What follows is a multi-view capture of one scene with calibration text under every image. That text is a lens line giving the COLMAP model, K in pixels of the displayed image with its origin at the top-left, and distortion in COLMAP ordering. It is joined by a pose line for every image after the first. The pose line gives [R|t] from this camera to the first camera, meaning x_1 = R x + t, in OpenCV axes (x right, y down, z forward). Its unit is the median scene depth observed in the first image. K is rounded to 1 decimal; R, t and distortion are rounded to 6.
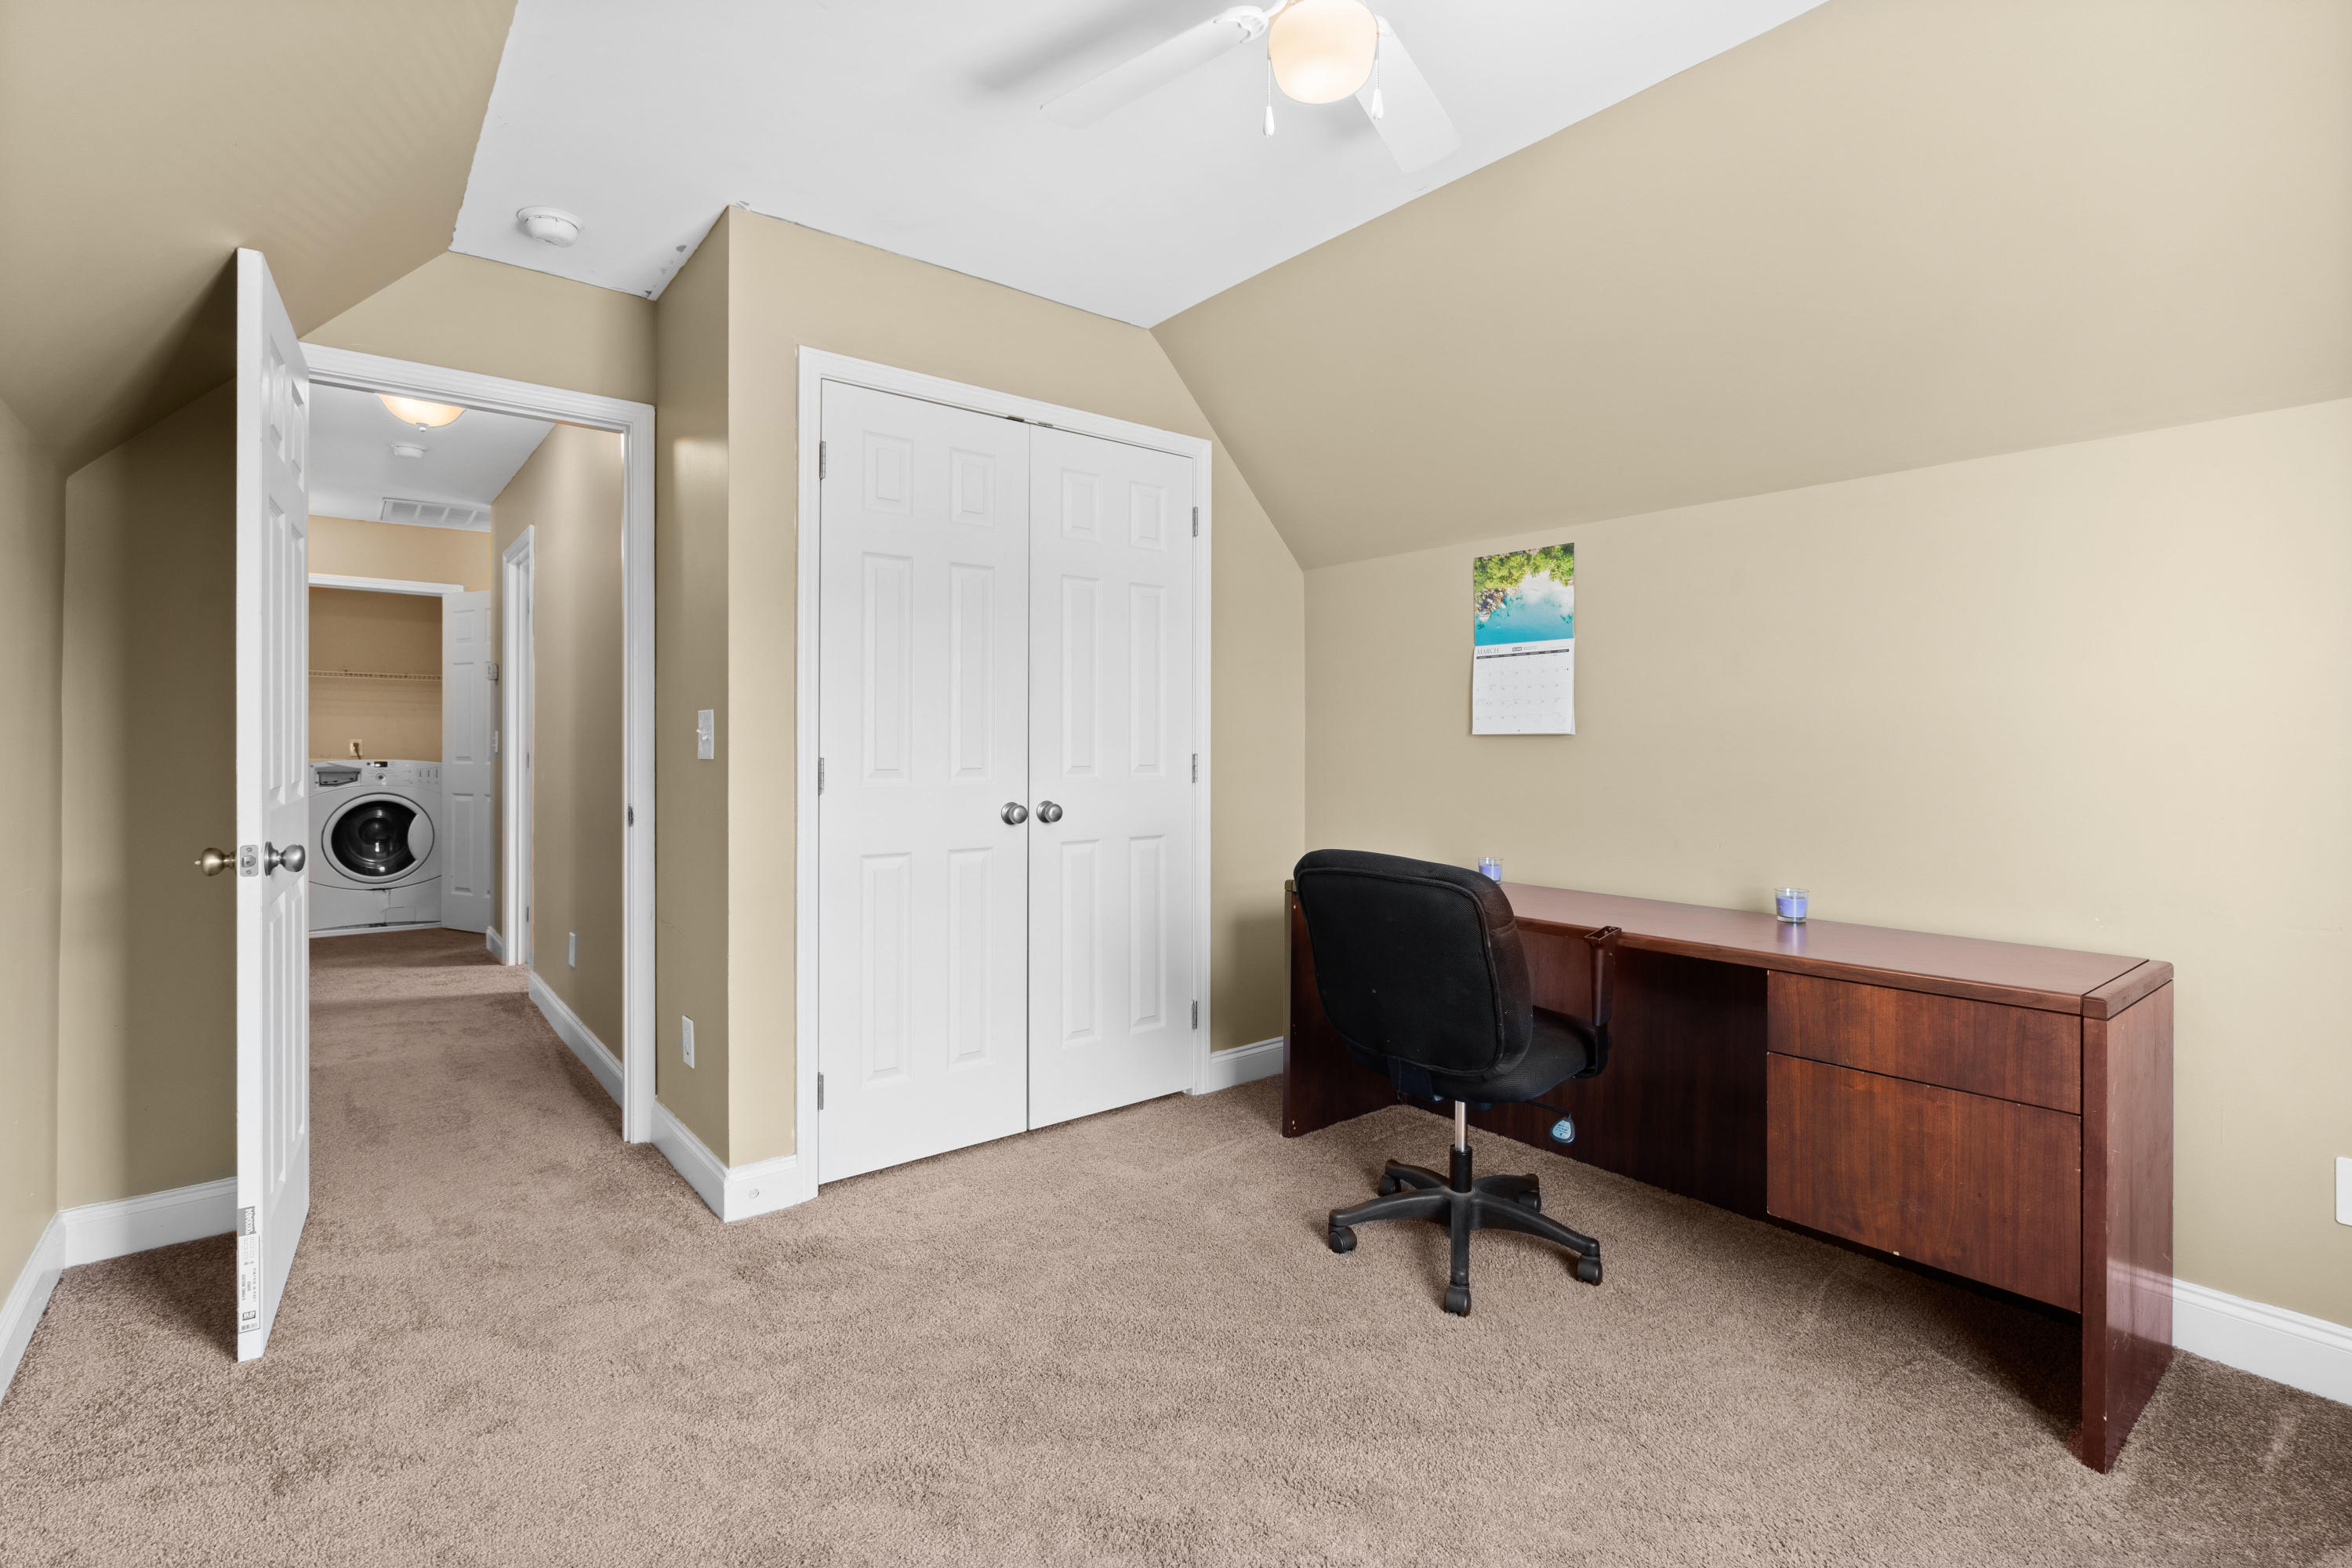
lens RADIAL K [[1093.5, 0, 1173.0], [0, 1093.5, 738.9], [0, 0, 1]] dist [-0.001532, 0.000055]
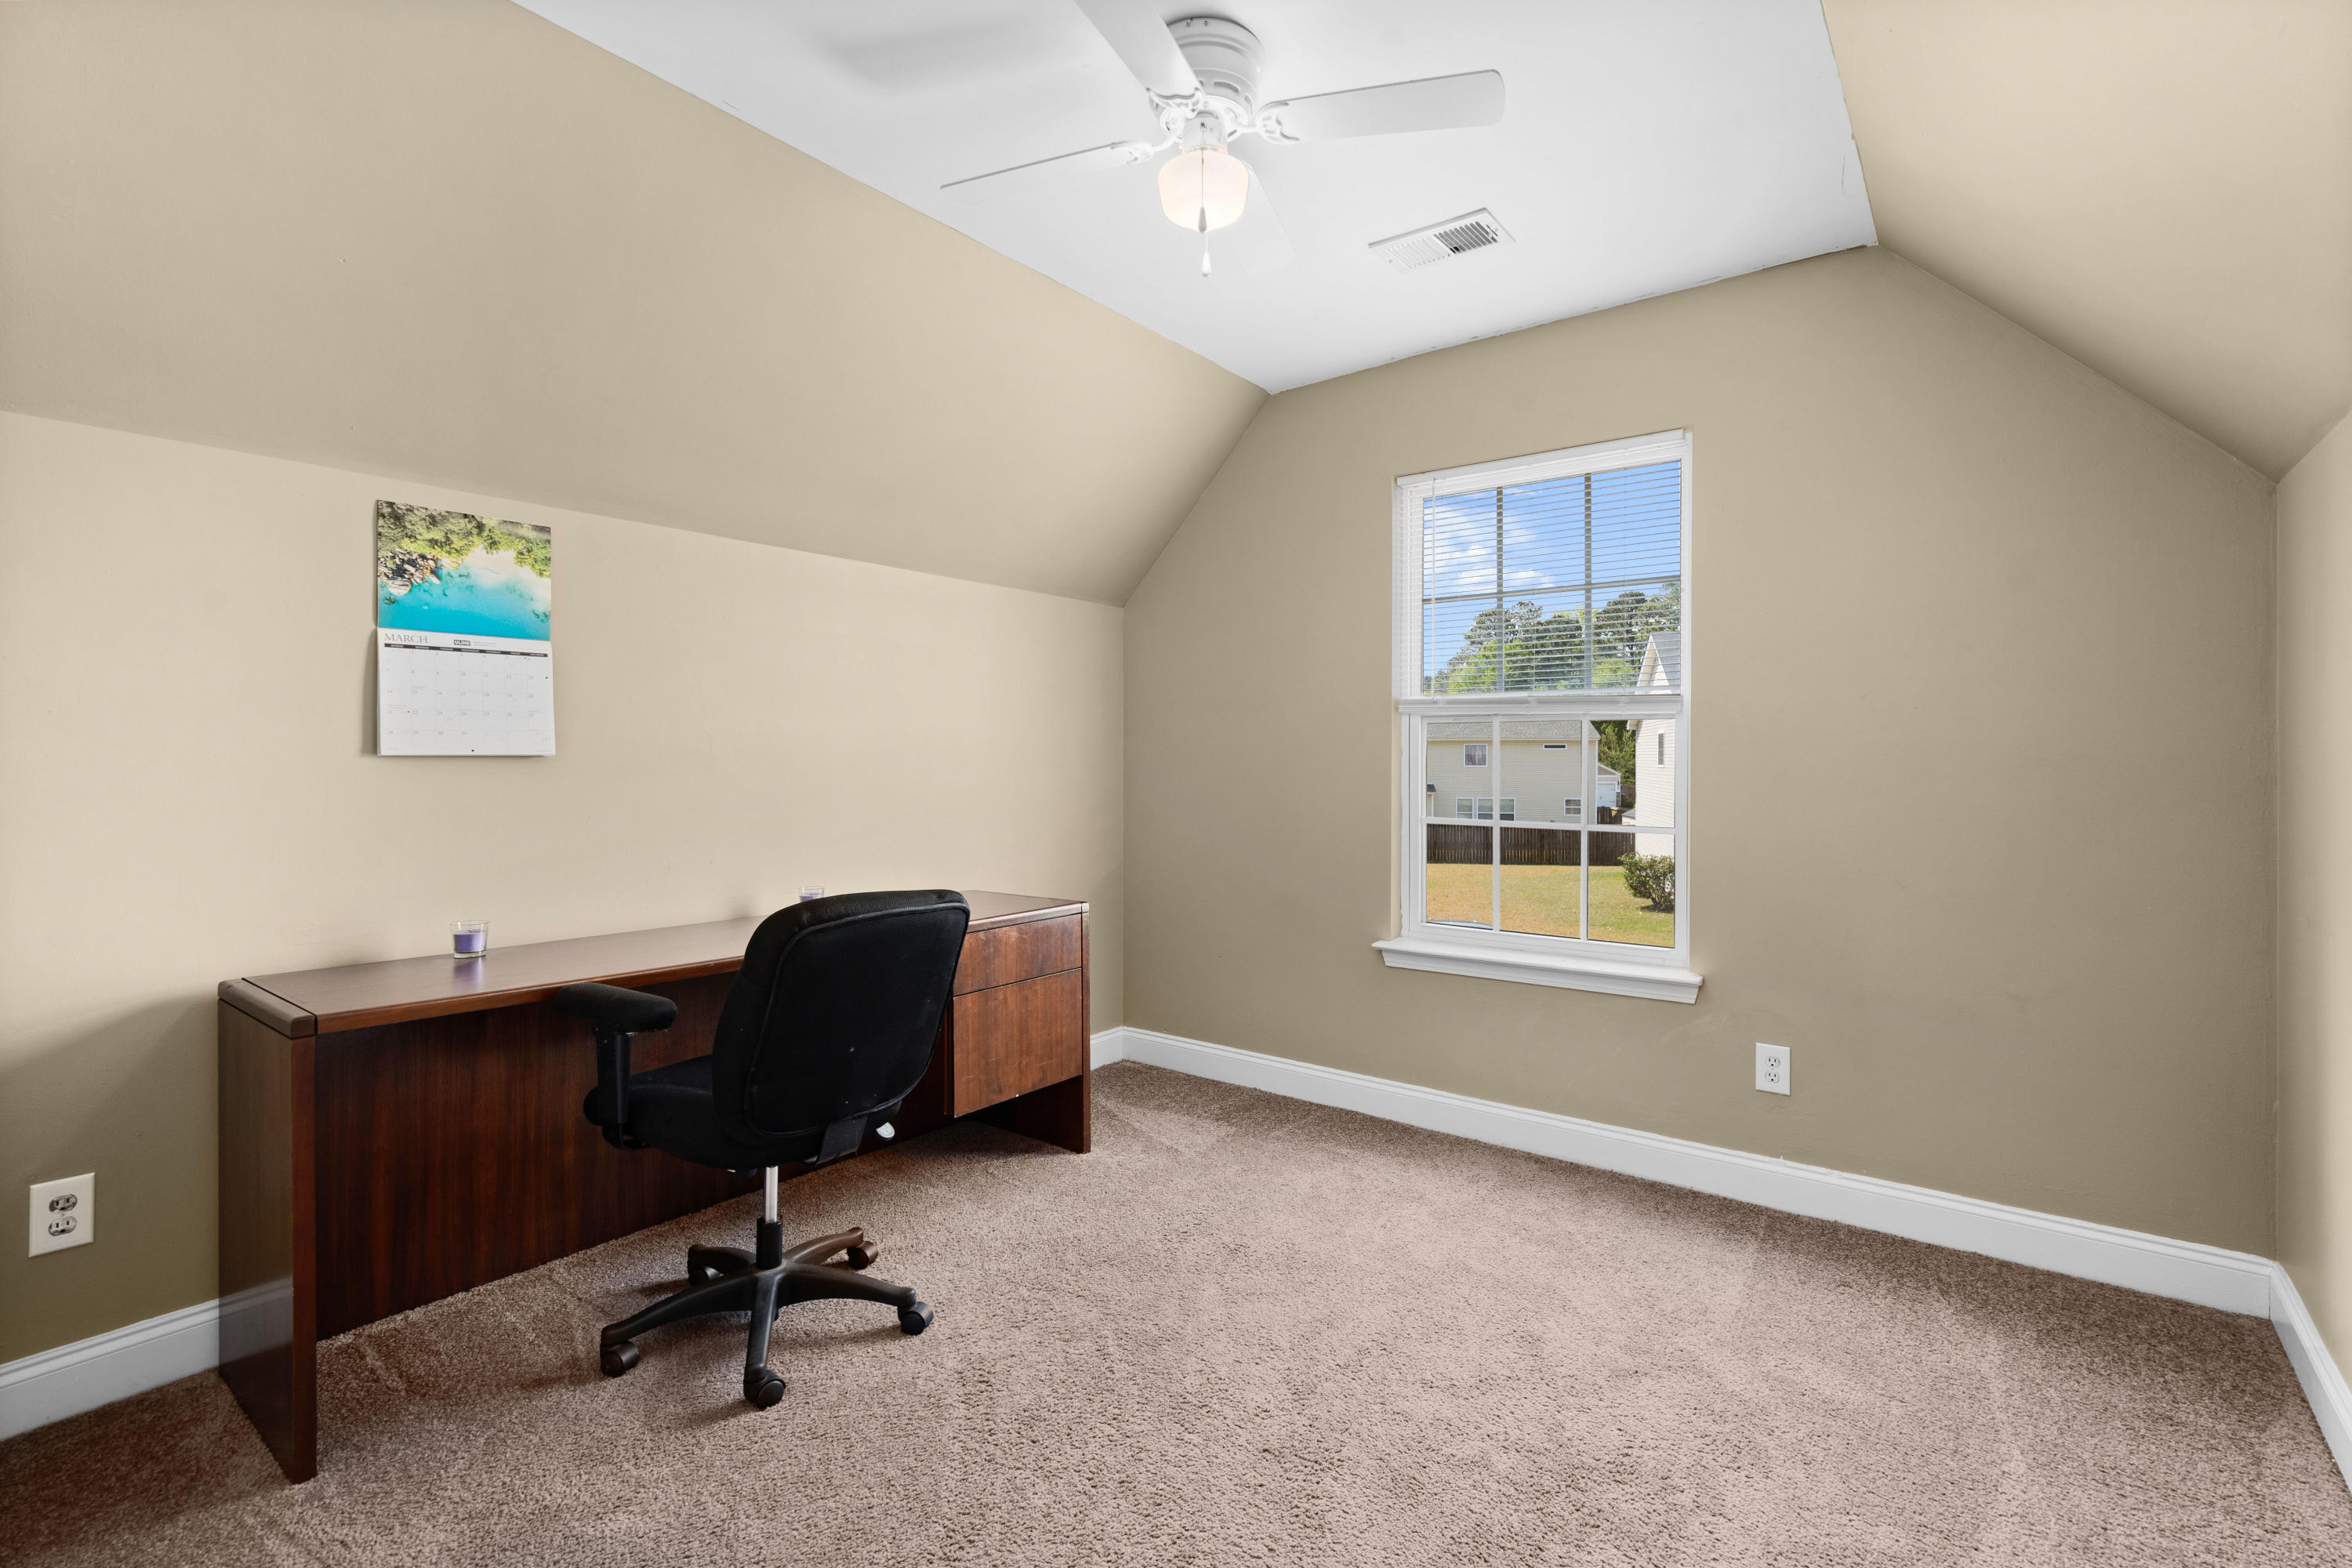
lens RADIAL K [[1068.7, 0, 1185.8], [0, 1068.7, 765.4], [0, 0, 1]] dist [-0.001651, 0.001097]
pose [[-0.239893, -0.004032, 0.970791, -0.534960], [-0.001509, 0.999992, 0.003781, -0.000805], [-0.970798, -0.000558, -0.239897, 0.706417]]
